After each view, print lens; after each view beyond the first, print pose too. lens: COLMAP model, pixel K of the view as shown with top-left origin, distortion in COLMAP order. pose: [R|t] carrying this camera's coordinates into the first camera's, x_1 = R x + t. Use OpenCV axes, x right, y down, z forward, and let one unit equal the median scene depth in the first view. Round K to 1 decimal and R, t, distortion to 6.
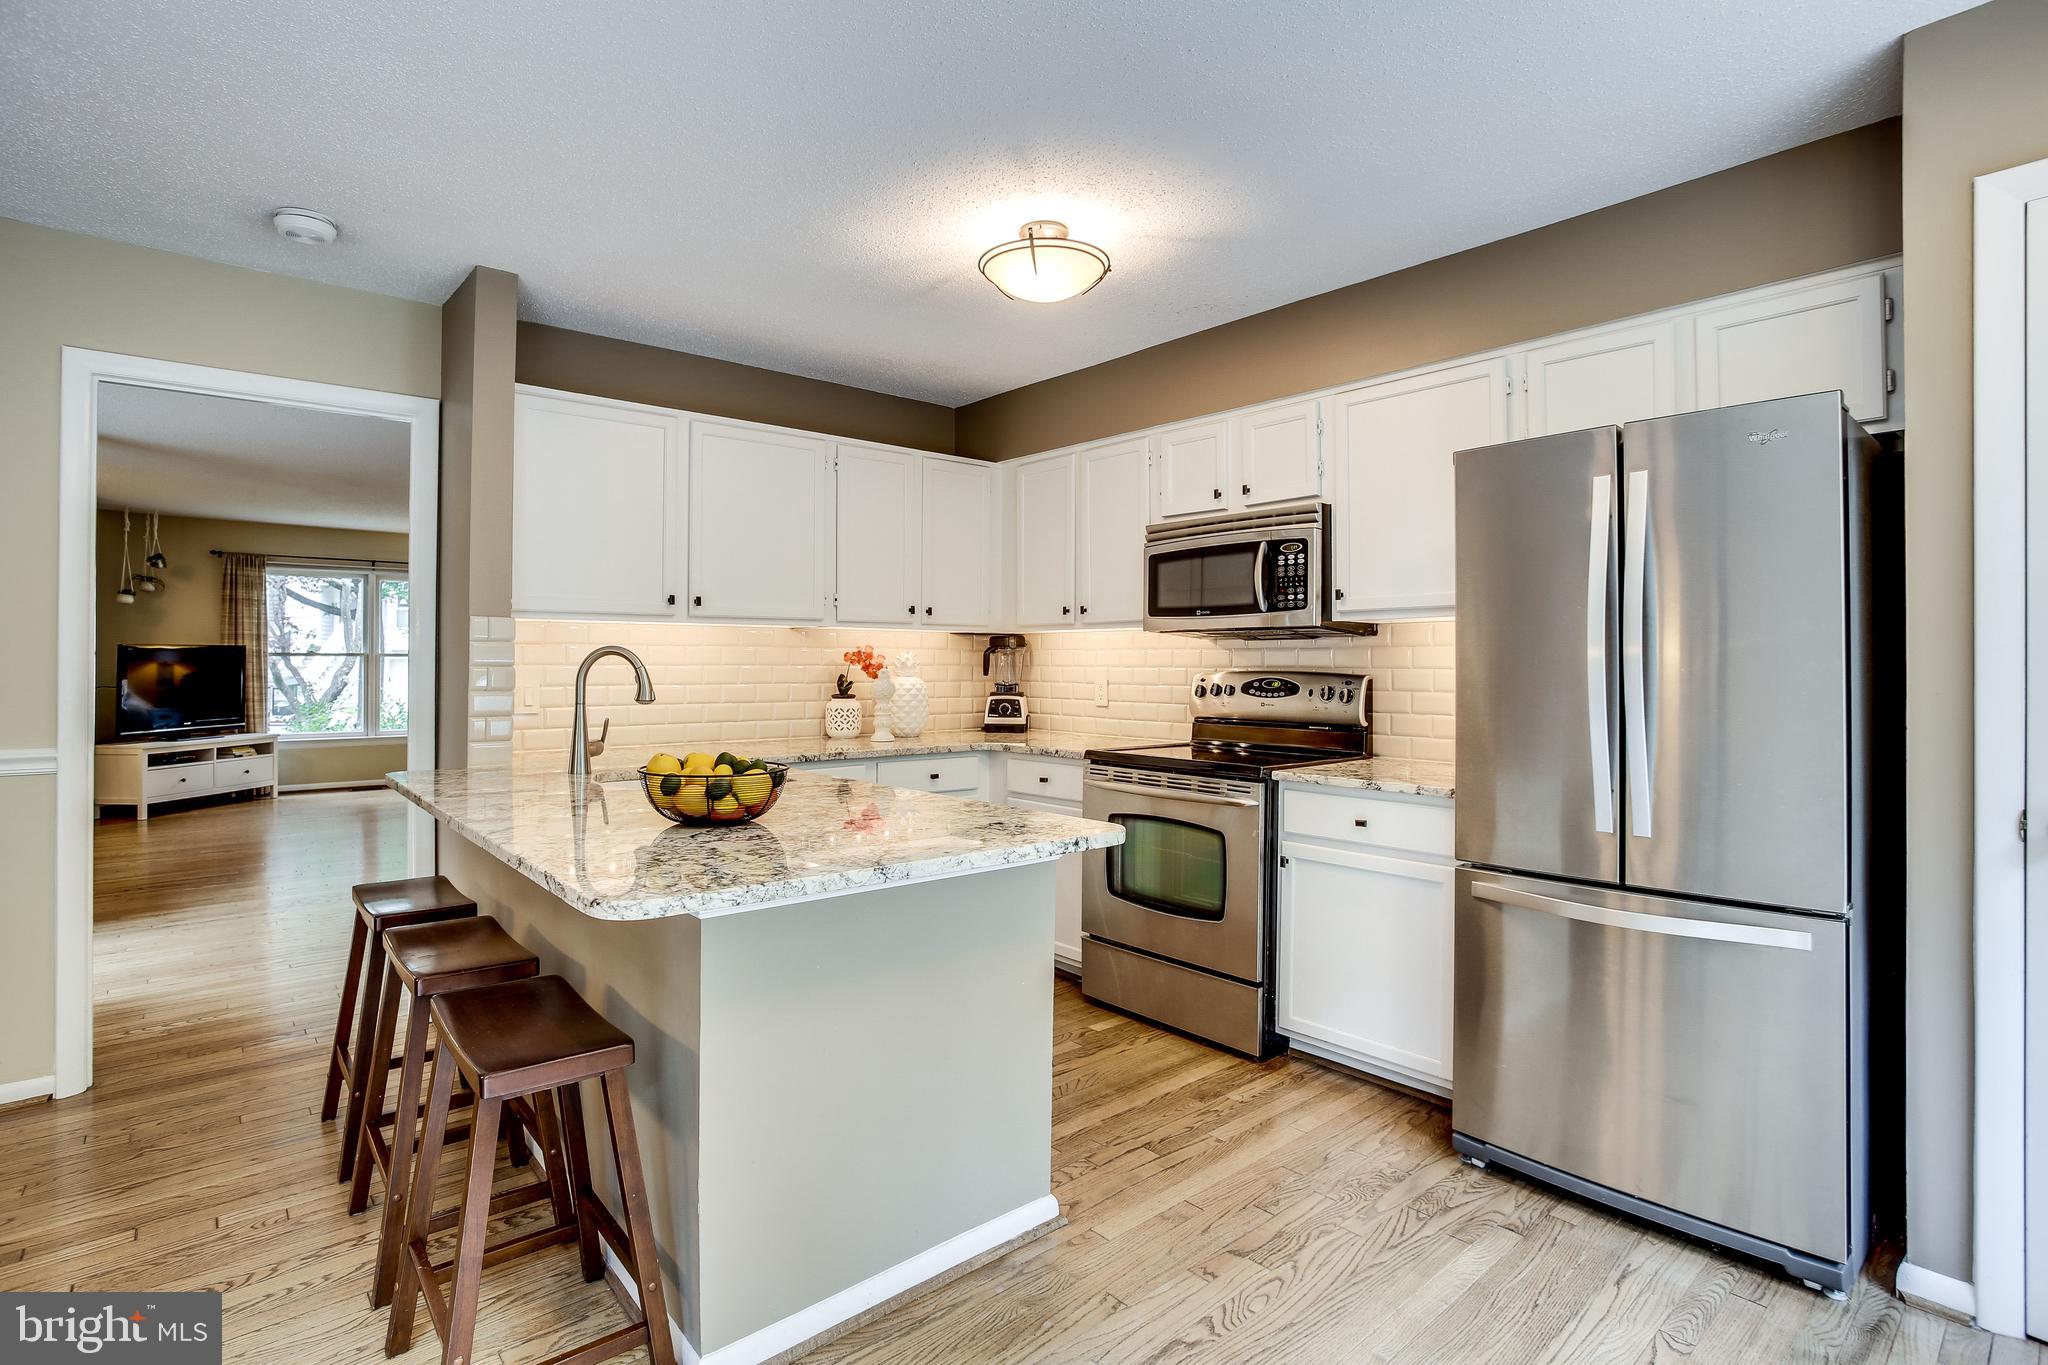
lens RADIAL K [[1003.9, 0, 1022.6], [0, 1003.9, 651.9], [0, 0, 1]] dist [-0.081748, 0.044513]
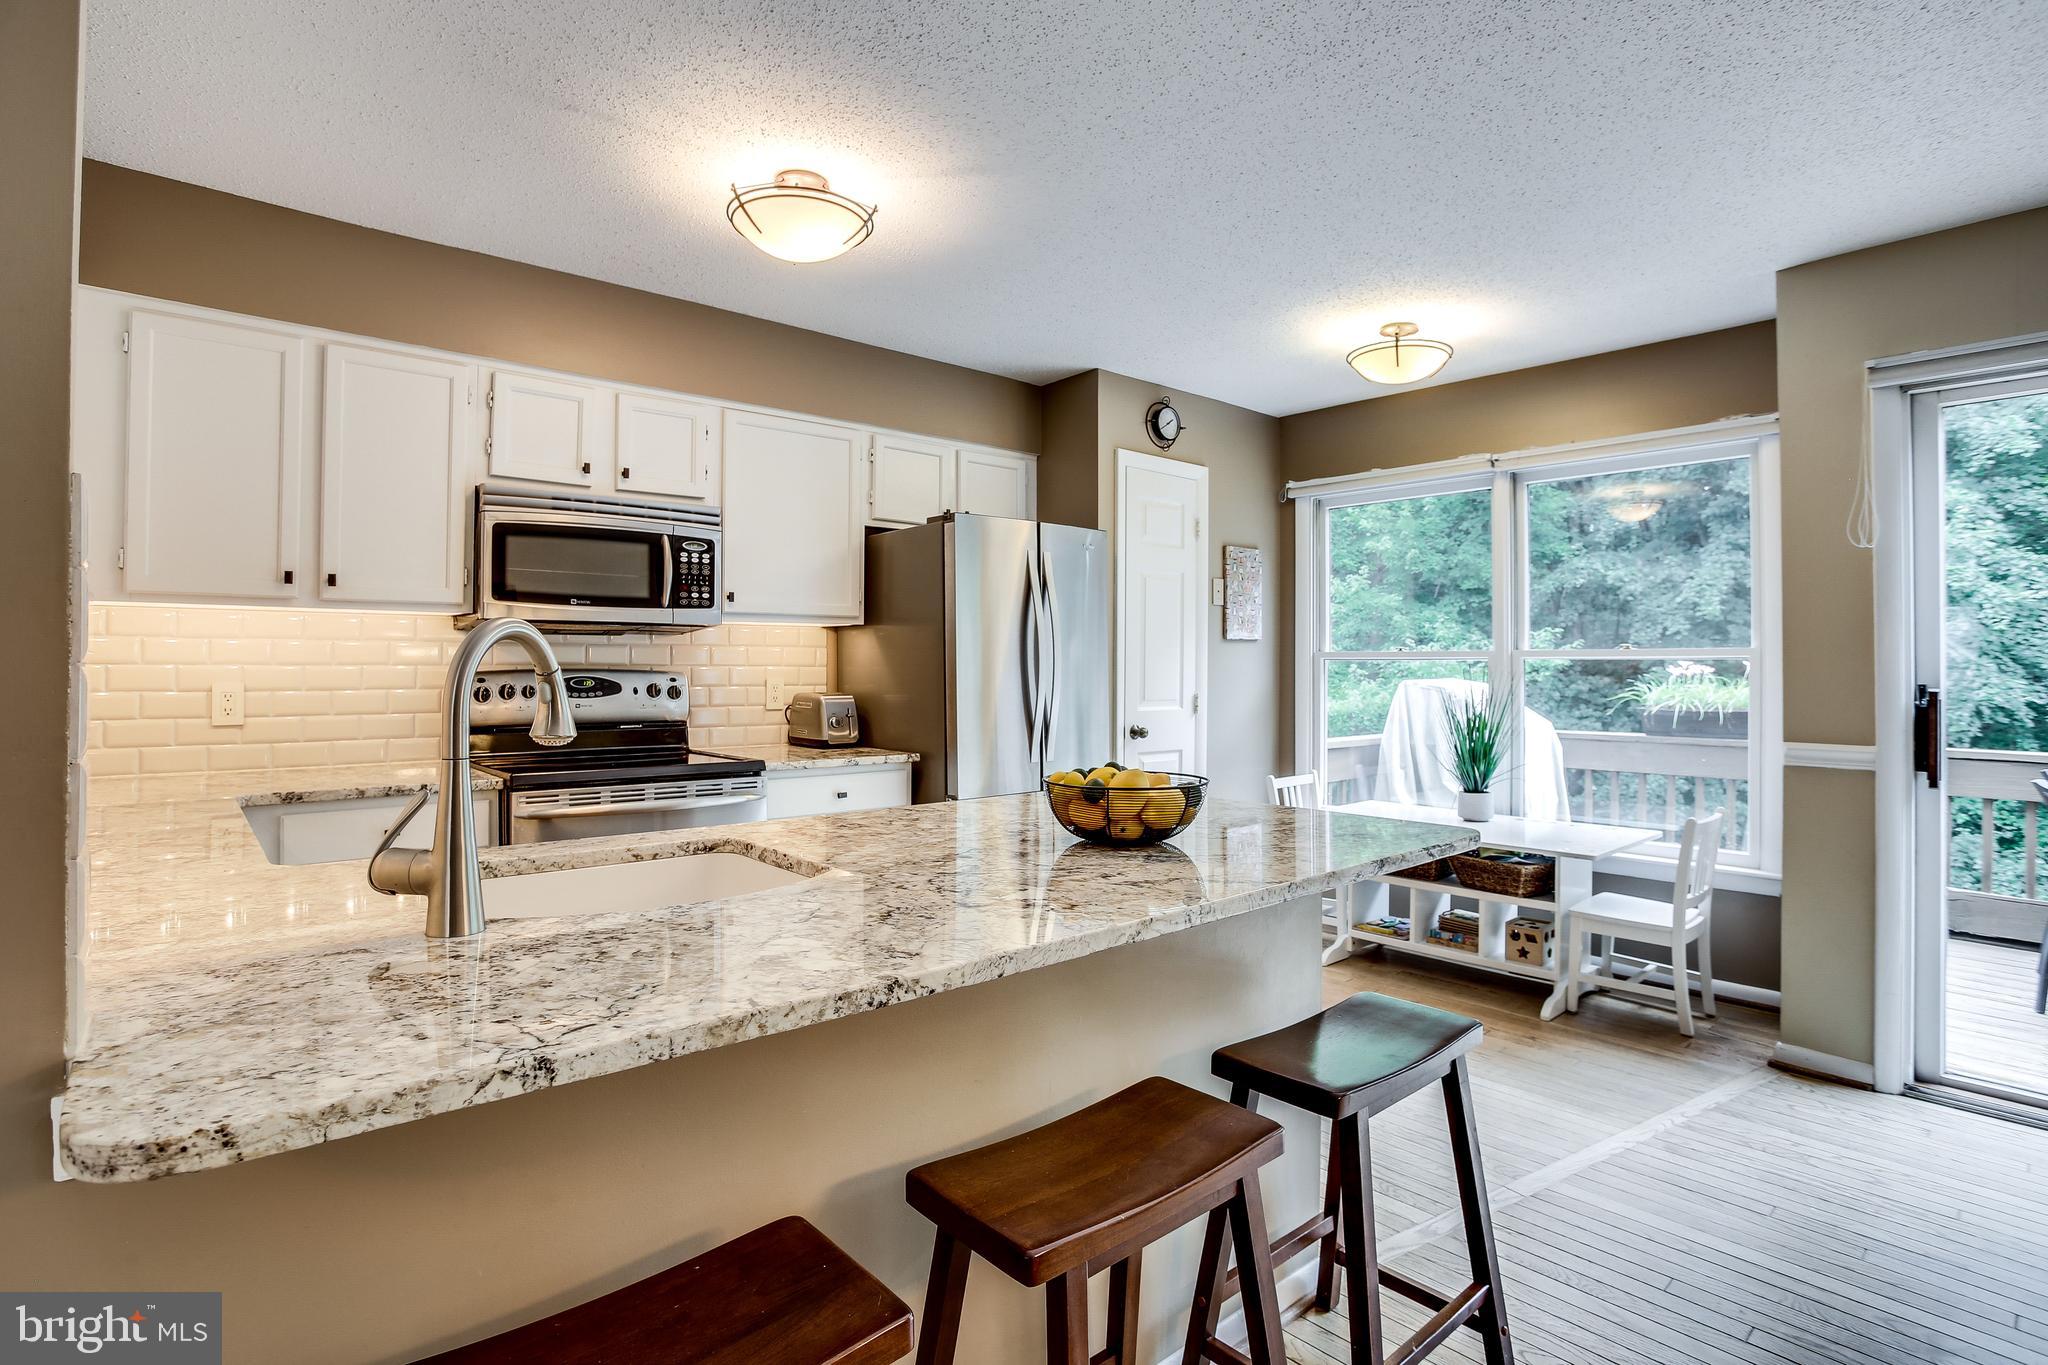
lens RADIAL K [[1018.8, 0, 1007.2], [0, 1018.8, 662.9], [0, 0, 1]] dist [-0.085449, 0.036278]
pose [[0.003140, -0.000231, 0.999995, -0.685861], [-0.014933, 0.999888, 0.000278, 0.007671], [-0.999884, -0.014934, 0.003136, 0.624062]]
